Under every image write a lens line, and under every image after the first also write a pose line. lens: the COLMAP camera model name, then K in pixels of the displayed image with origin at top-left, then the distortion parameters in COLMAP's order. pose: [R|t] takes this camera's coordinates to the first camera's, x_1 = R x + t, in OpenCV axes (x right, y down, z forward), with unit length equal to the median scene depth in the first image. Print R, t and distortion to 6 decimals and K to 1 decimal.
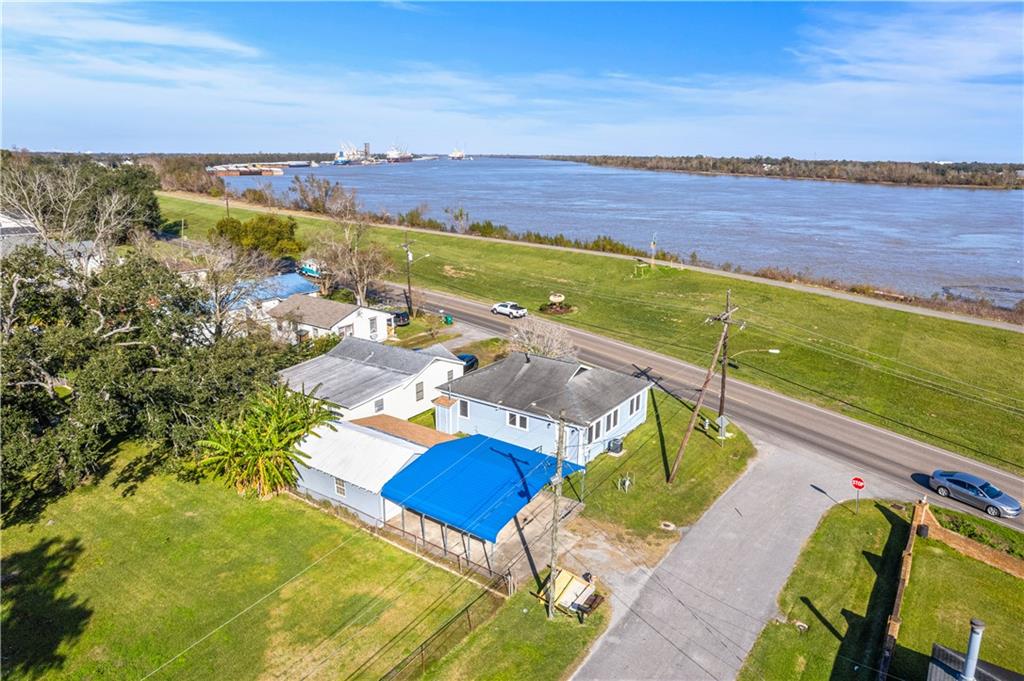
lens RADIAL K [[659.3, 0, 510.3], [0, 659.3, 336.3], [0, 0, 1]] dist [-0.083121, 0.070161]
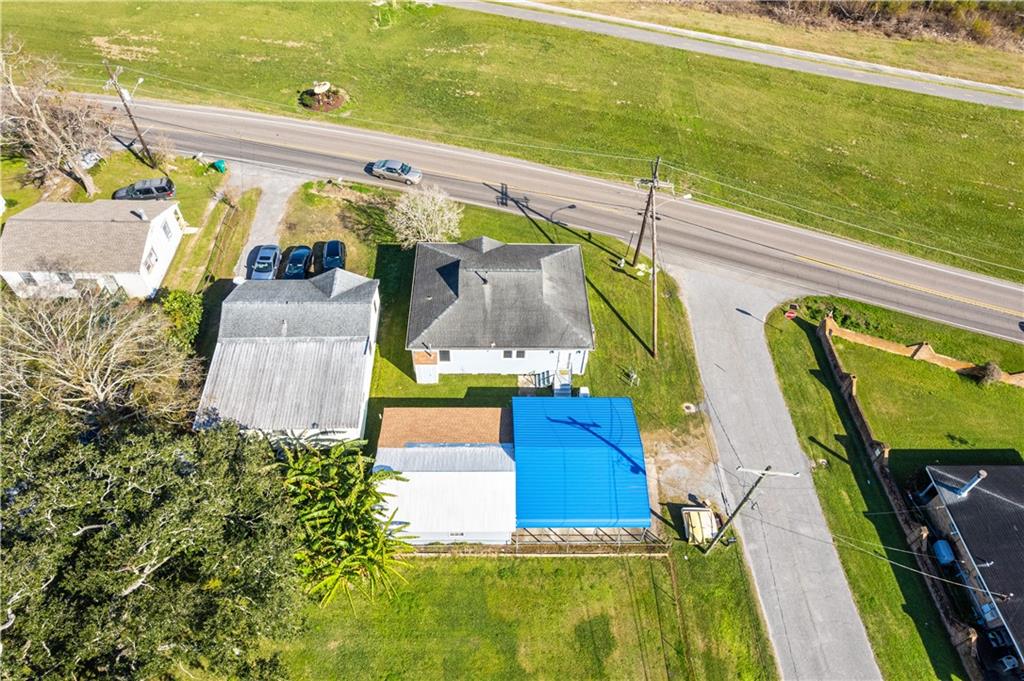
lens RADIAL K [[659.3, 0, 510.3], [0, 659.3, 336.3], [0, 0, 1]] dist [-0.083121, 0.070161]
pose [[0.804532, -0.428484, 0.411254, -0.307880], [0.131462, 0.803756, 0.580253, -0.371378], [-0.579177, -0.412768, 0.702977, 0.245667]]
